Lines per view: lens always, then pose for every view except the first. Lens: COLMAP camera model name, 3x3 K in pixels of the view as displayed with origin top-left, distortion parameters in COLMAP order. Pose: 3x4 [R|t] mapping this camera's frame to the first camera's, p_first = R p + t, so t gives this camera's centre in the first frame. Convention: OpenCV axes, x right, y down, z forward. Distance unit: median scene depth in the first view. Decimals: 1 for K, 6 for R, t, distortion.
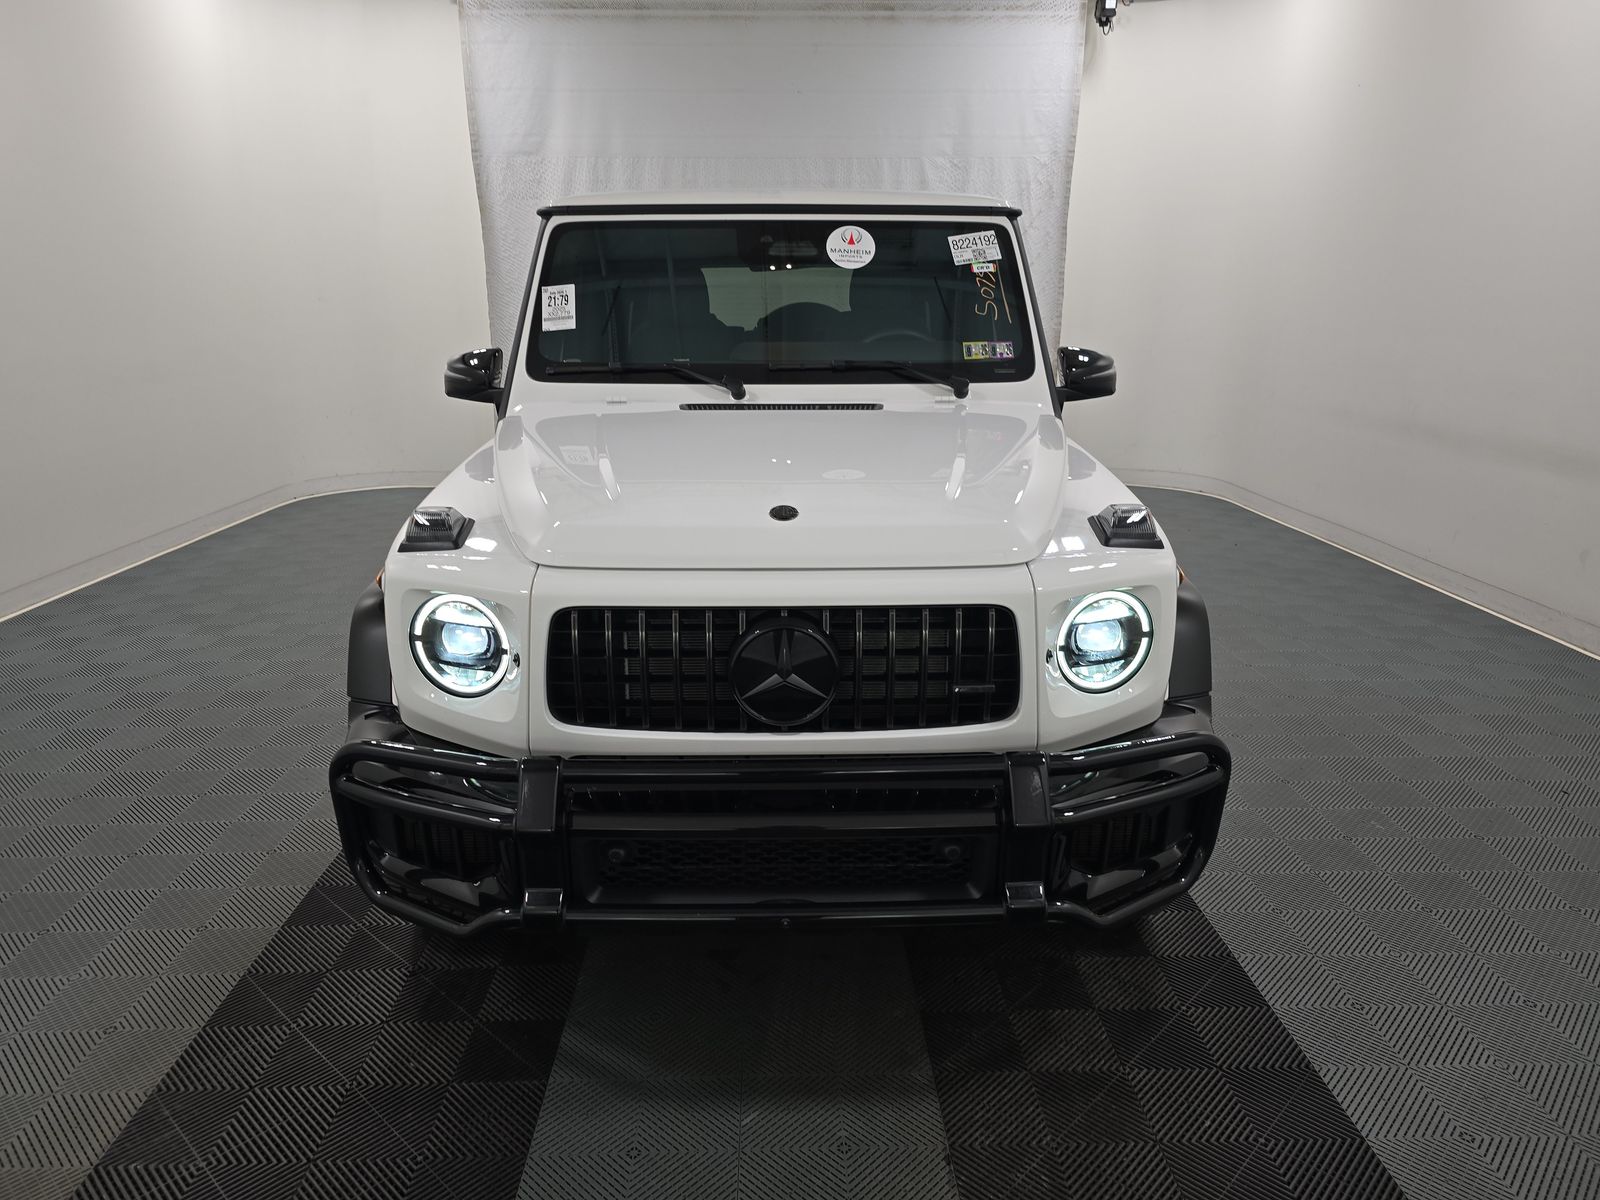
lens RADIAL K [[1074.9, 0, 793.7], [0, 1074.9, 596.2], [0, 0, 1]] dist [0.023329, 0.000066]
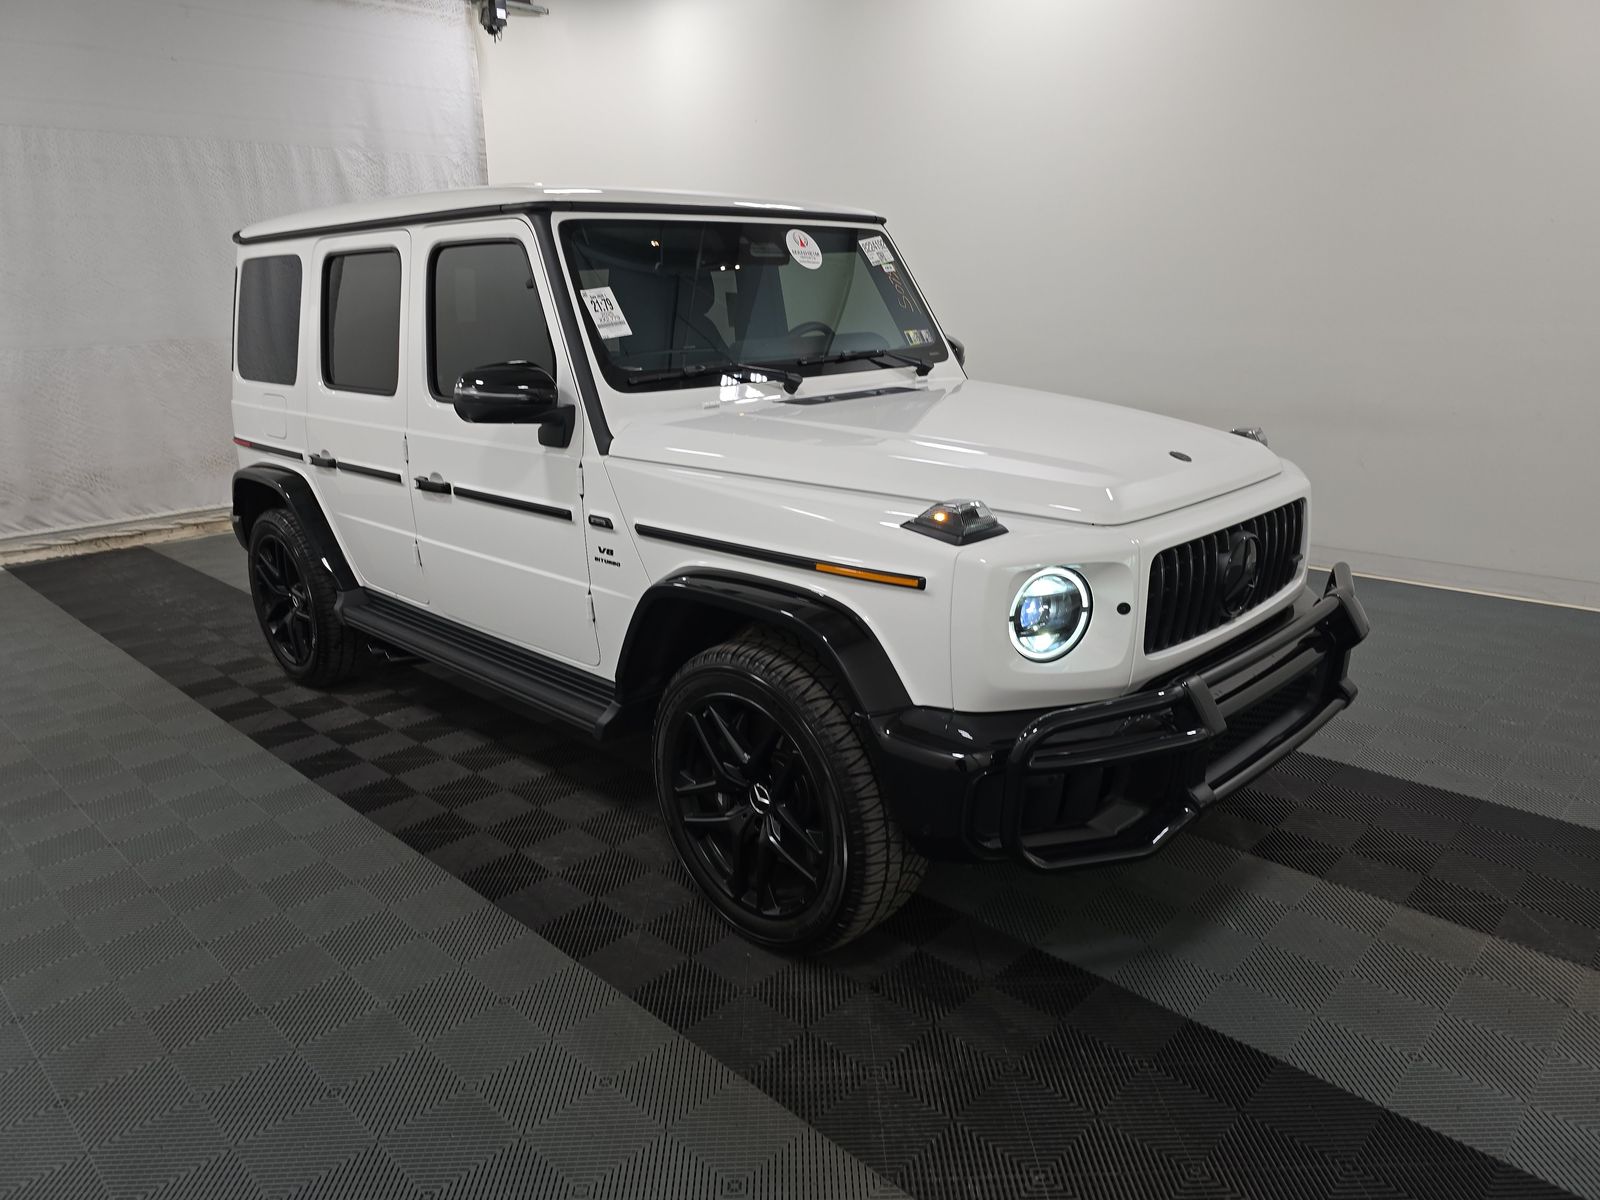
lens RADIAL K [[1074.9, 0, 793.7], [0, 1074.9, 596.2], [0, 0, 1]] dist [0.023329, 0.000066]
pose [[0.712707, -0.207486, 0.670073, -0.755984], [0.208336, 0.974760, 0.080240, -0.070757], [-0.669809, 0.082413, 0.737946, 0.229310]]
